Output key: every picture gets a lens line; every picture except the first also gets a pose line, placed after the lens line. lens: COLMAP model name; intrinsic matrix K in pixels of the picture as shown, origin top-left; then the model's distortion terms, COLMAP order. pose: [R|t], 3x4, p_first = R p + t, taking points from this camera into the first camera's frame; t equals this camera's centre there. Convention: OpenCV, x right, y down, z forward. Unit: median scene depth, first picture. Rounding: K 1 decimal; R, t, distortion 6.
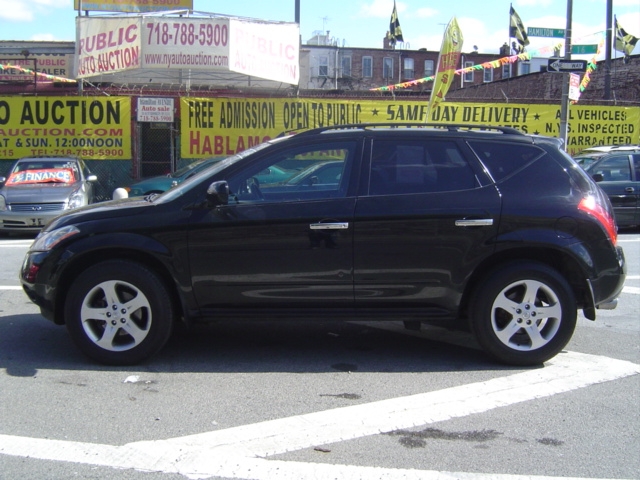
lens RADIAL K [[720.3, 0, 319.4], [0, 720.3, 239.8], [0, 0, 1]] dist [-0.123091, 0.000000]
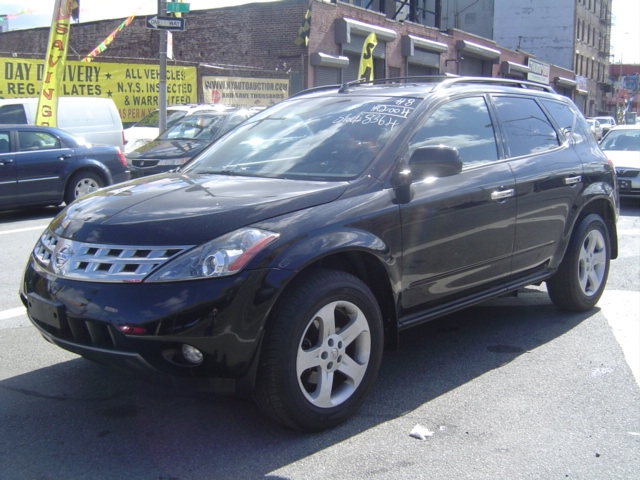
lens RADIAL K [[720.3, 0, 319.8], [0, 720.3, 239.4], [0, 0, 1]] dist [-0.123091, 0.000000]
pose [[0.704026, -0.124914, 0.699102, -0.183608], [0.088764, 0.992168, 0.087888, -0.014719], [-0.704605, 0.000180, 0.709599, 0.130053]]
